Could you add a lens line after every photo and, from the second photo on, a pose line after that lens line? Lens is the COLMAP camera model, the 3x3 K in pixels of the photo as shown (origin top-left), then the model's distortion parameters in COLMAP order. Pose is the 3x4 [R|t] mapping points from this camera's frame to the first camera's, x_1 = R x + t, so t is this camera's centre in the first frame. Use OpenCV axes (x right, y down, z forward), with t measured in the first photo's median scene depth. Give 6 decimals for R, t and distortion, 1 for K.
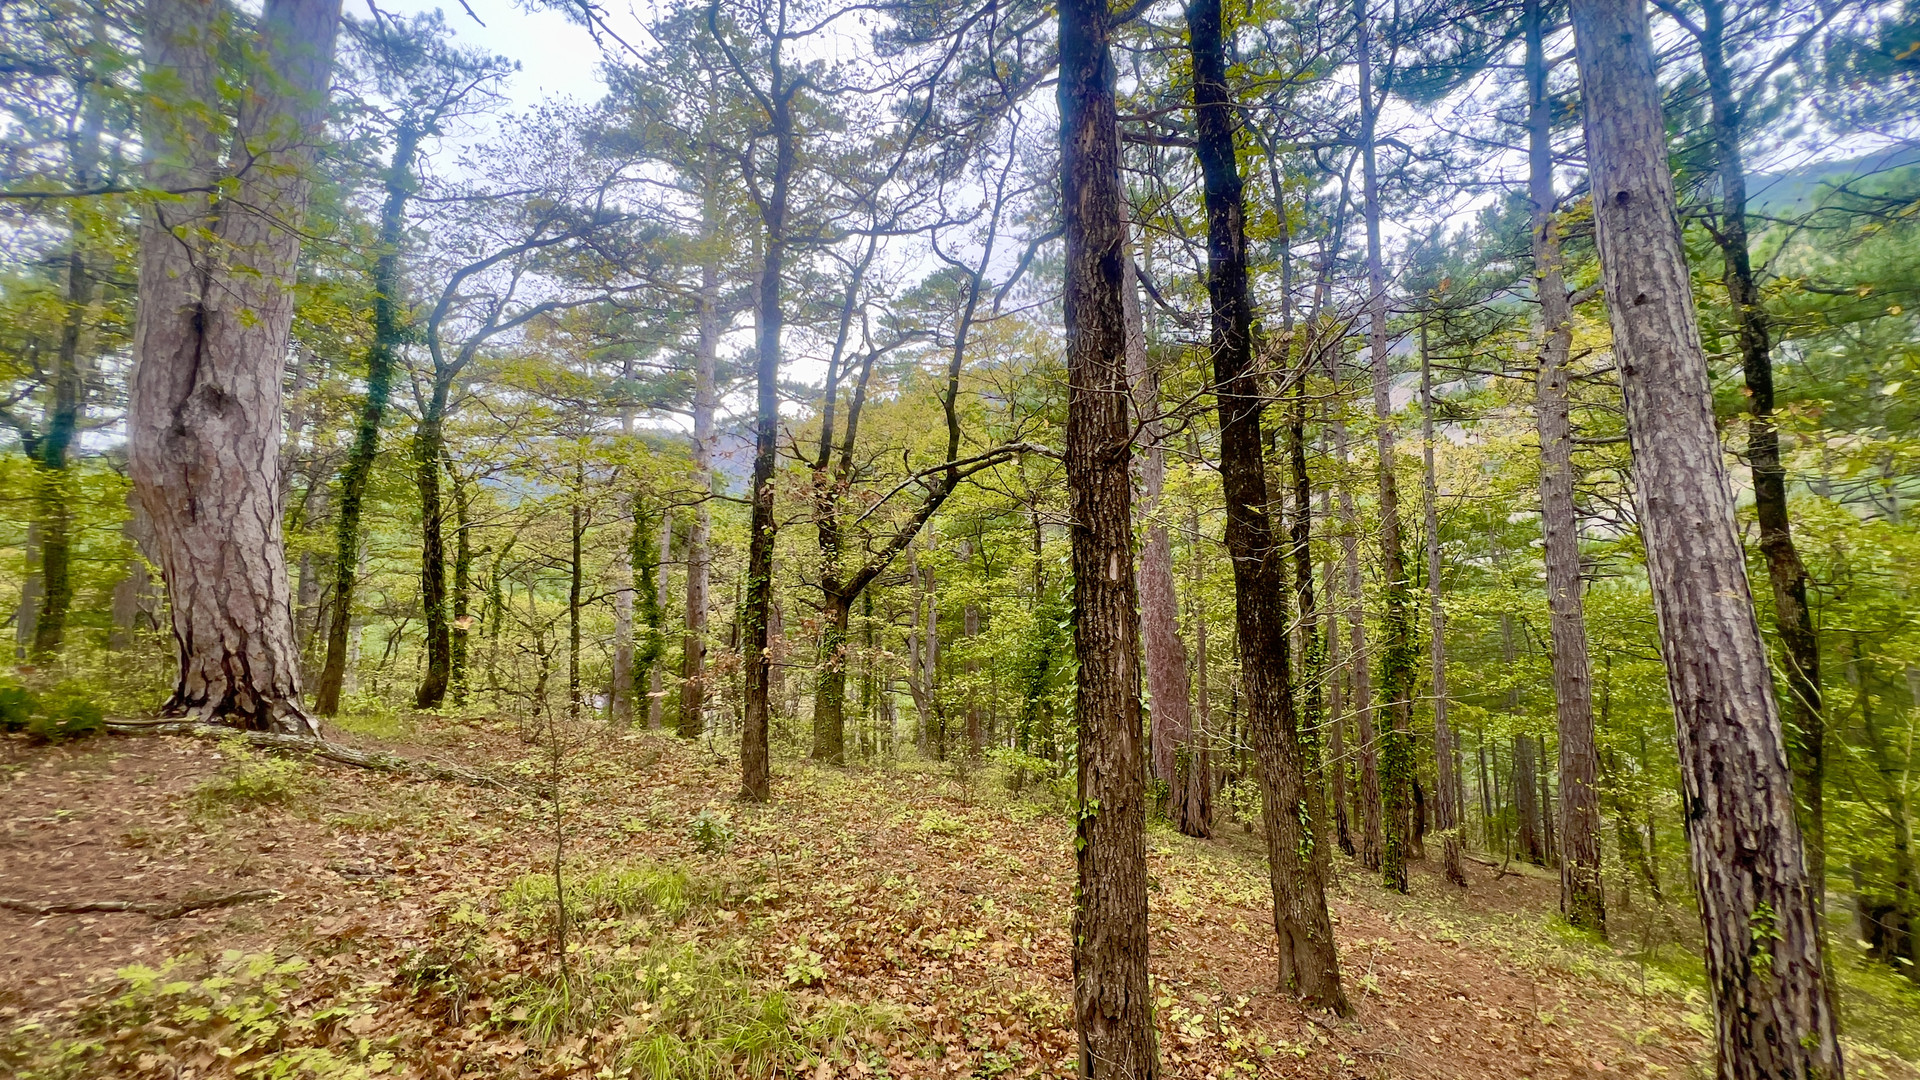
lens RADIAL K [[767.8, 0, 962.2], [0, 767.8, 538.2], [0, 0, 1]] dist [-0.000834, 0.000054]
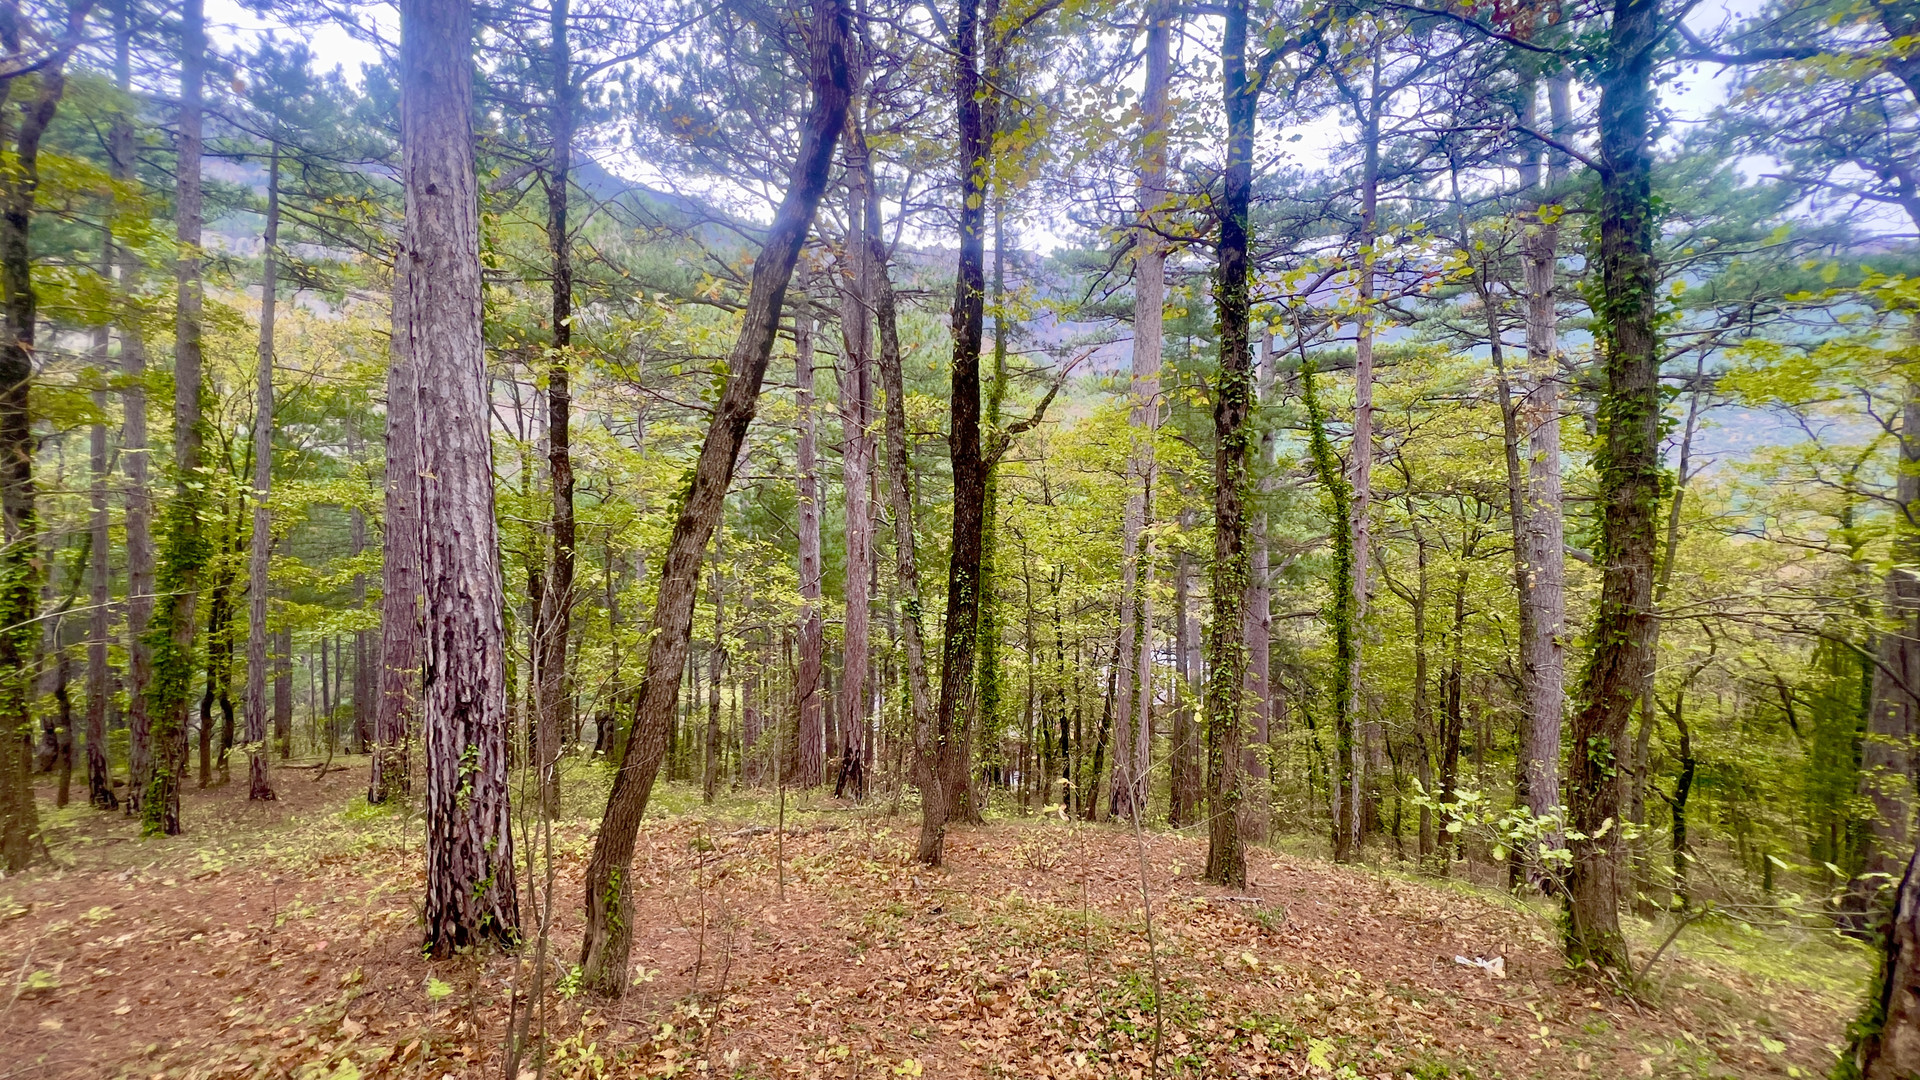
lens RADIAL K [[767.8, 0, 958.0], [0, 767.8, 538.7], [0, 0, 1]] dist [-0.000834, 0.000054]
pose [[0.294250, -0.006734, 0.955705, 0.129860], [-0.123789, 0.991283, 0.045098, 0.014476], [-0.947678, -0.131576, 0.290852, -0.011786]]
